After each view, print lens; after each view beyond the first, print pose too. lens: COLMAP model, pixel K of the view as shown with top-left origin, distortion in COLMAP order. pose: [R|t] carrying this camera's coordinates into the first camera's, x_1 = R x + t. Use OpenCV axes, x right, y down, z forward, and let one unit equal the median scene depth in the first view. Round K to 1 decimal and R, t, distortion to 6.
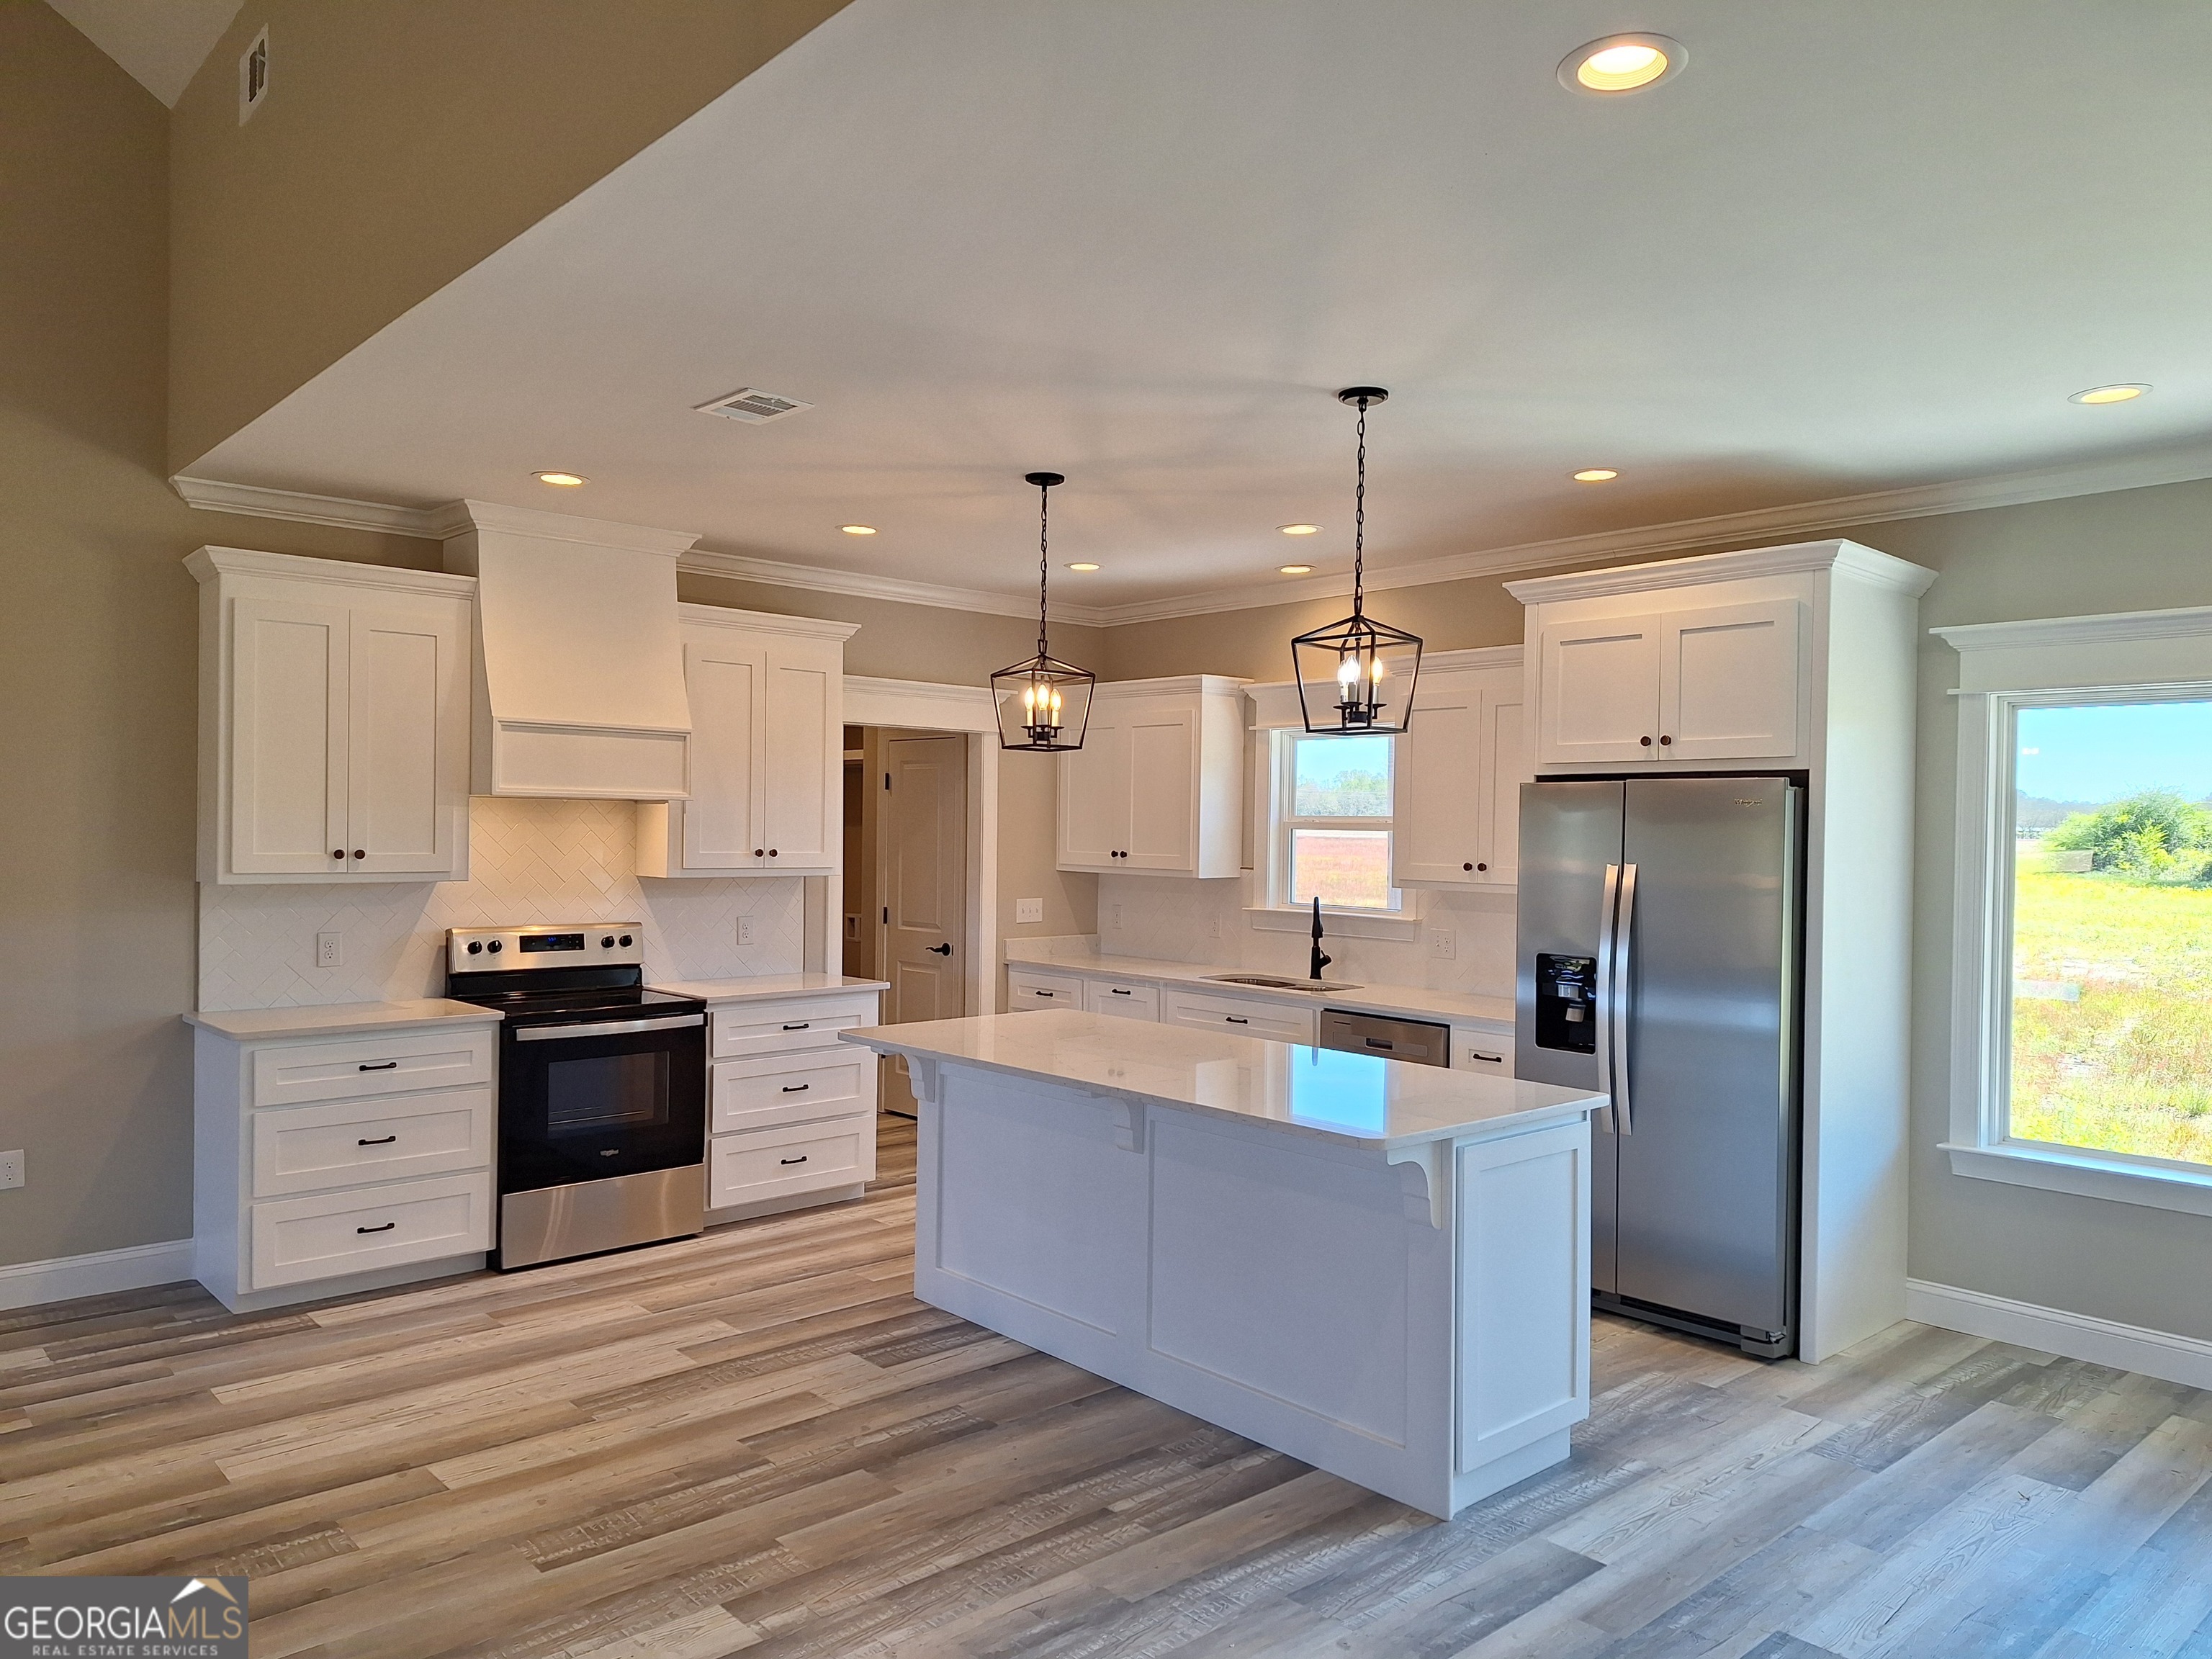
lens RADIAL K [[1522.3, 0, 1100.5], [0, 1522.3, 842.3], [0, 0, 1]] dist [0.085223, -0.084838]
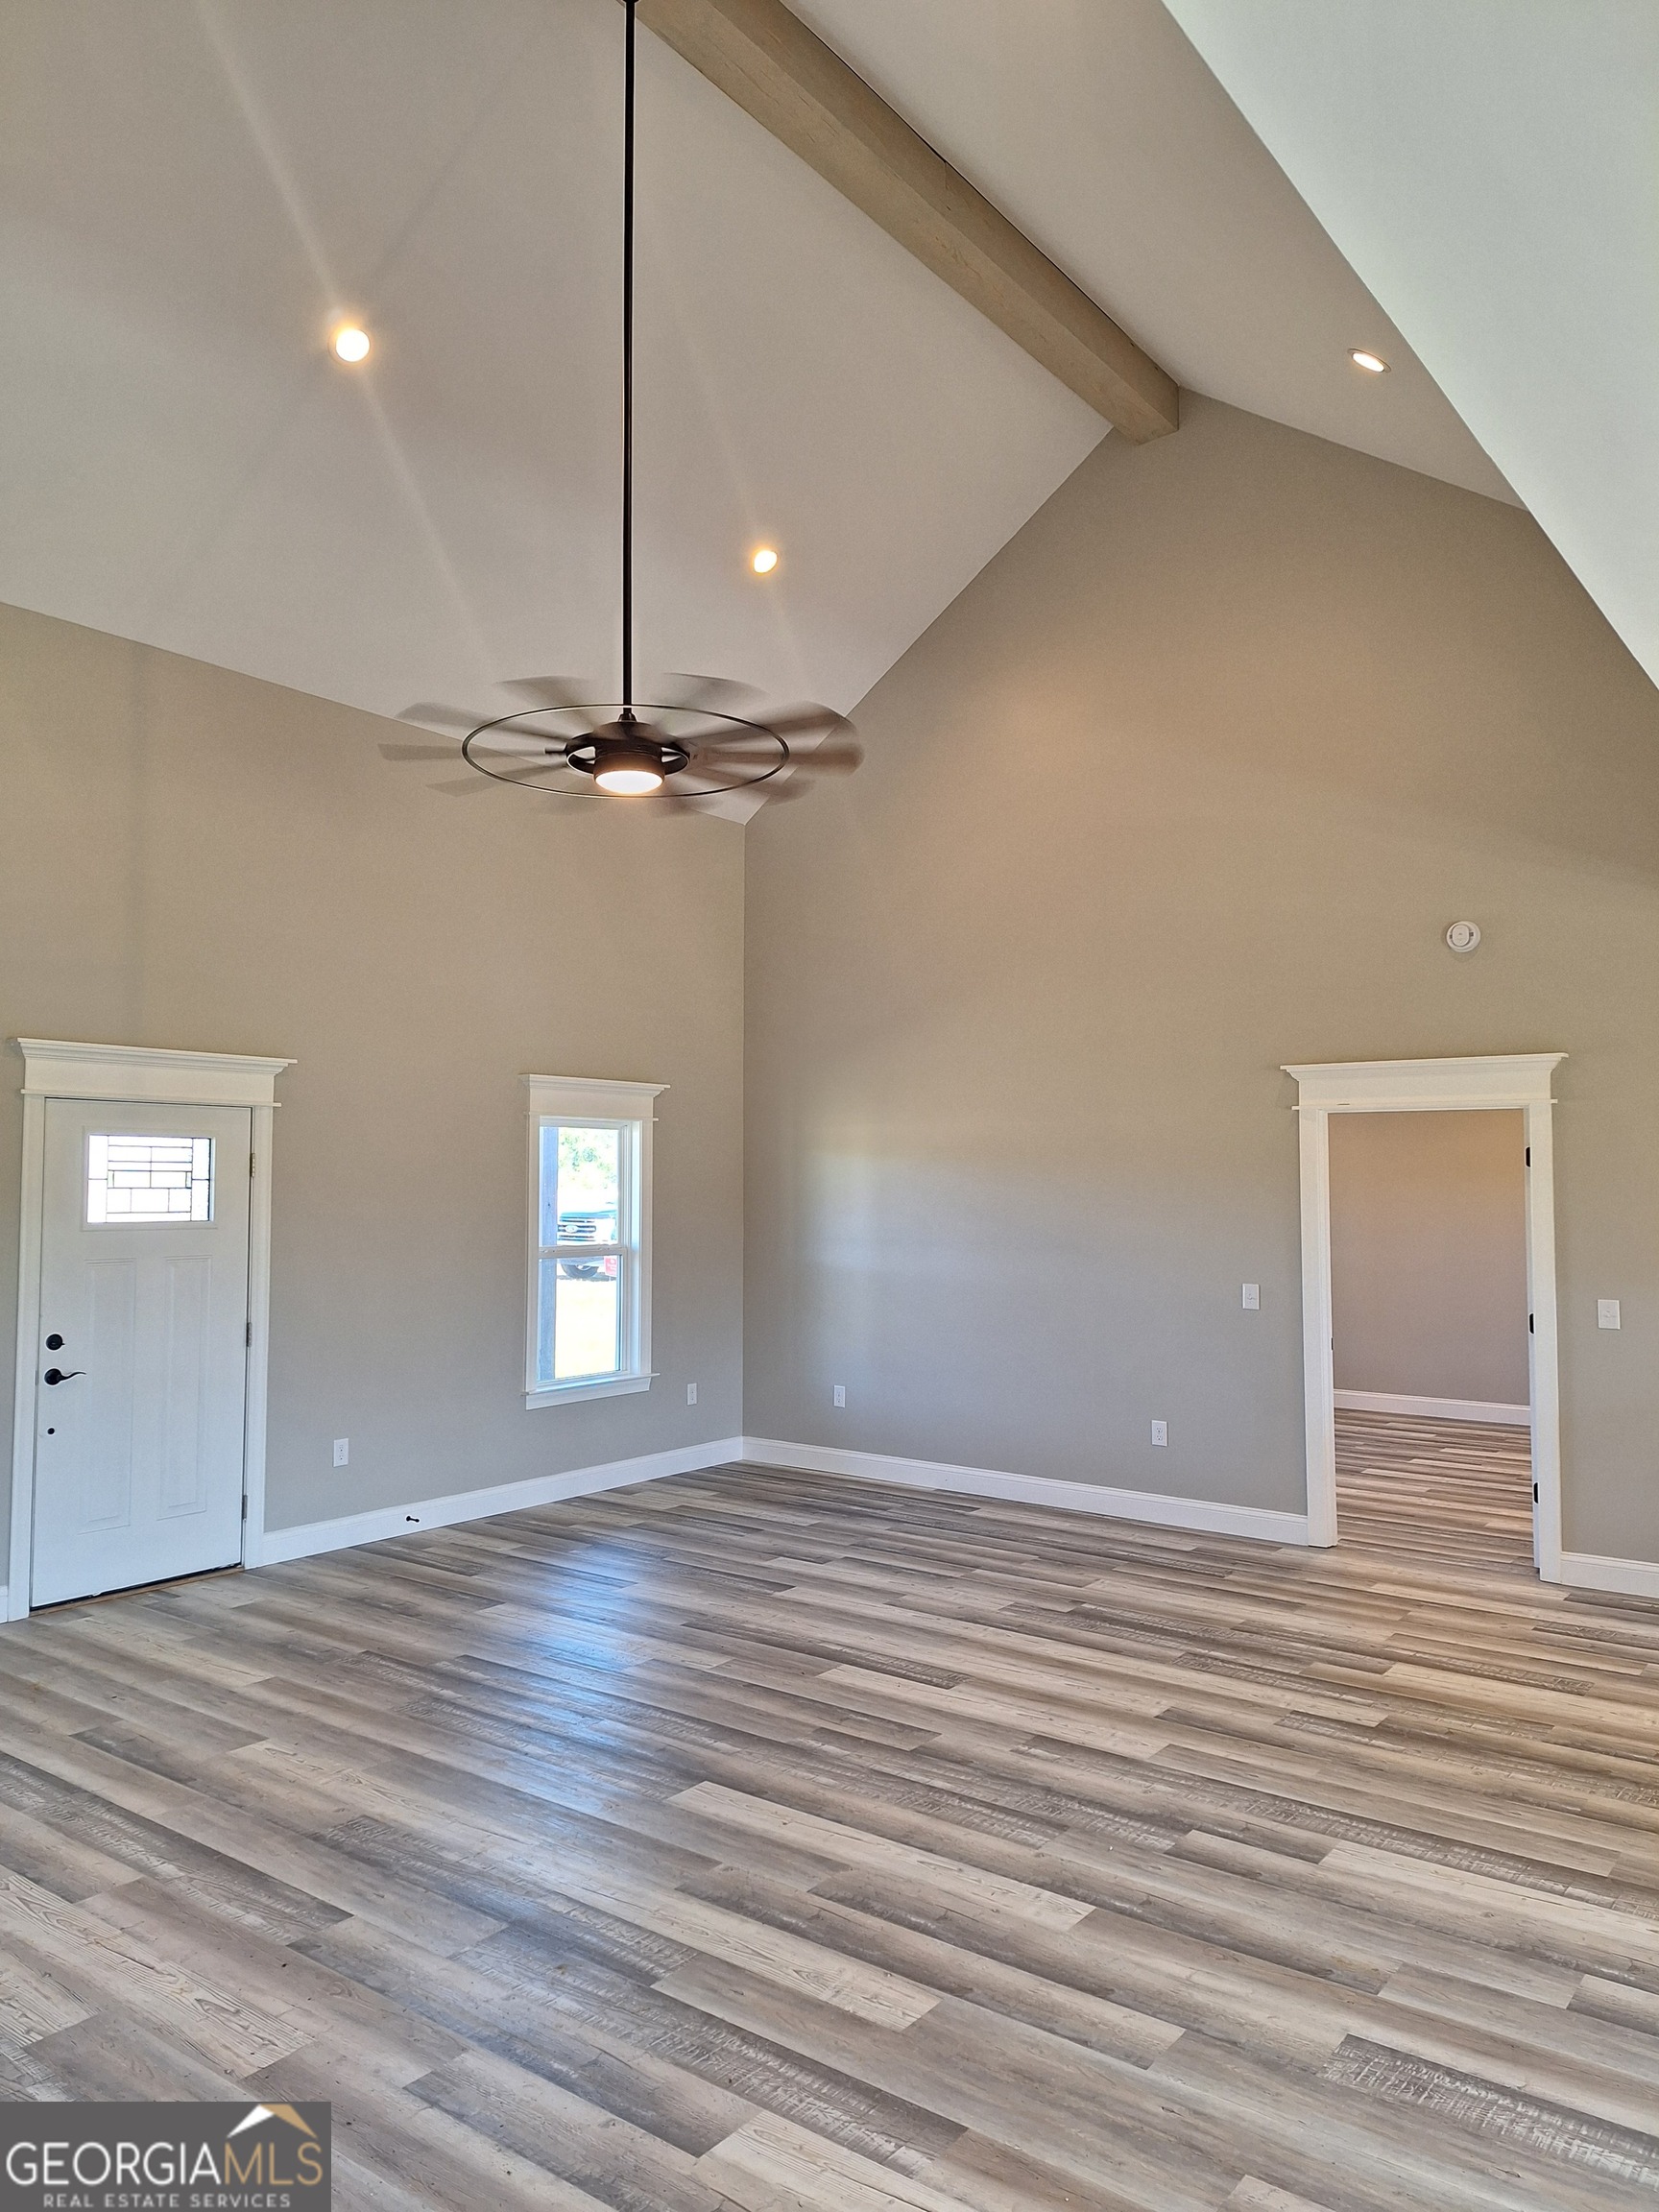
lens RADIAL K [[1522.3, 0, 821.0], [0, 1522.3, 1093.1], [0, 0, 1]] dist [0.085223, -0.084838]
pose [[0.181787, -0.072340, -0.980673, 0.450656], [-0.014795, 0.996976, -0.076285, -0.006628], [0.983227, 0.028377, 0.180167, 0.053561]]
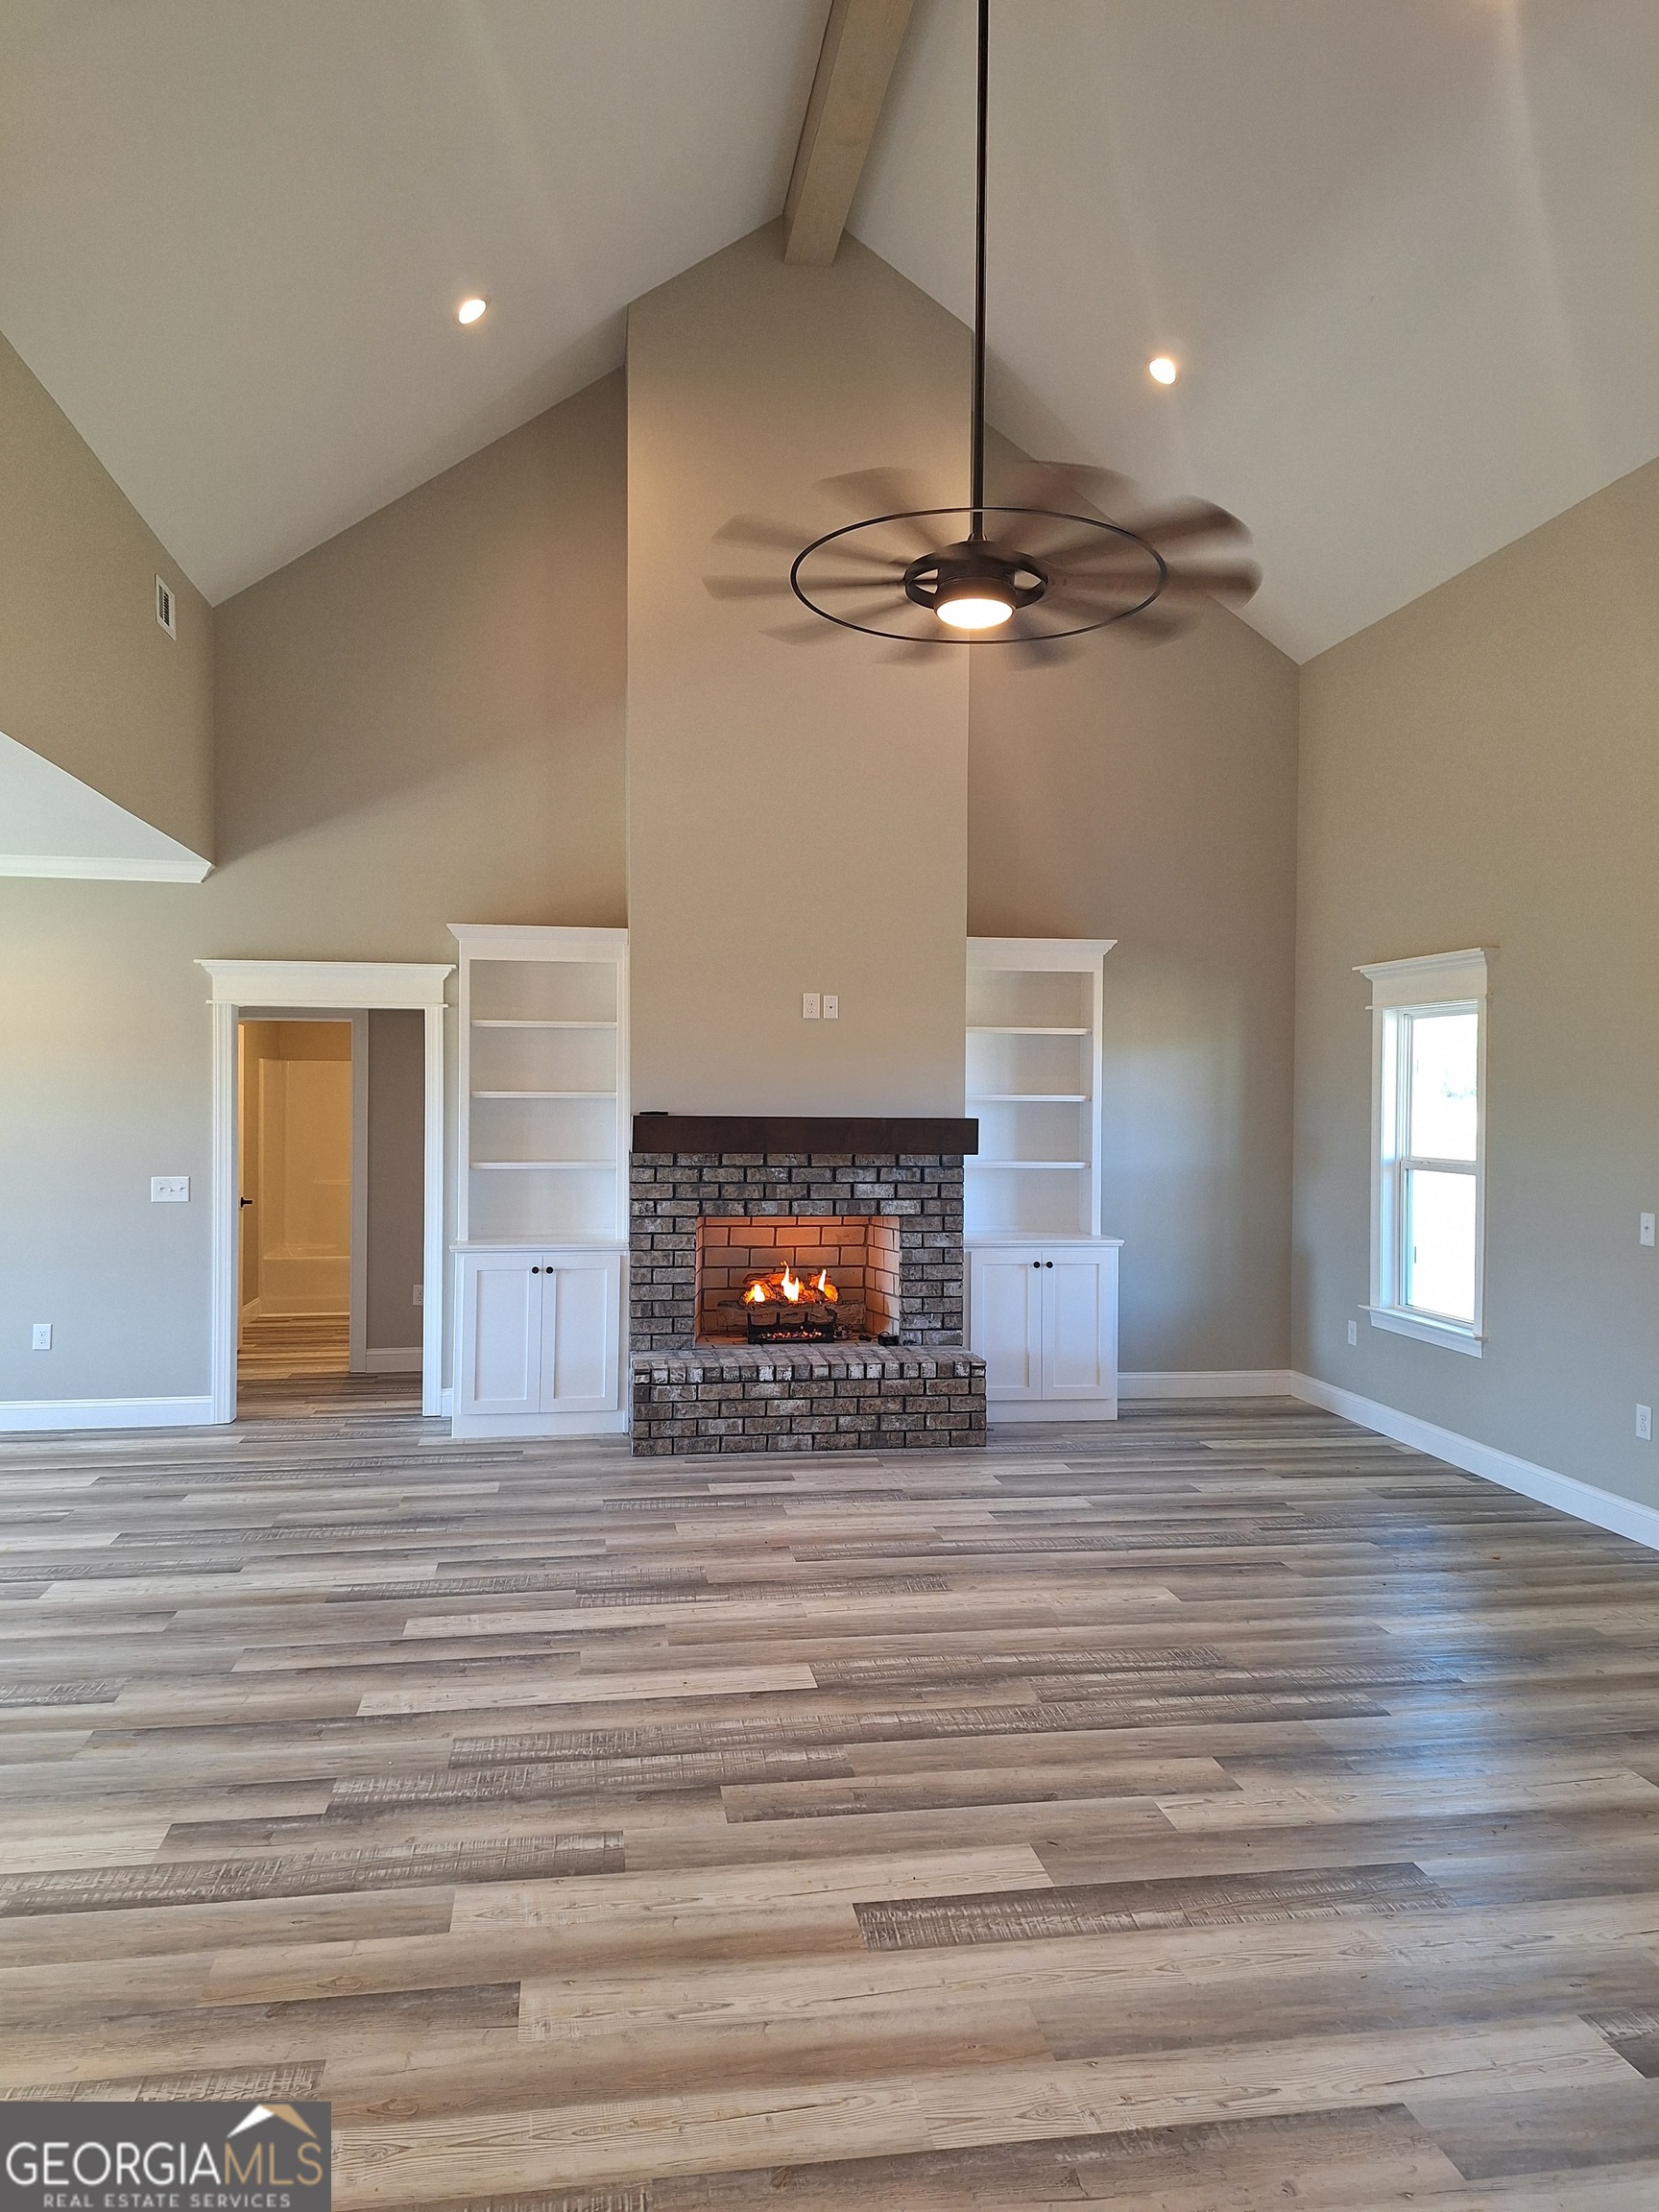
lens RADIAL K [[1522.3, 0, 806.8], [0, 1522.3, 1085.1], [0, 0, 1]] dist [0.085223, -0.084838]
pose [[-0.837609, -0.014916, 0.546066, -0.986749], [-0.007605, 0.999849, 0.015645, -0.031116], [-0.546217, 0.008952, -0.837596, 0.921468]]
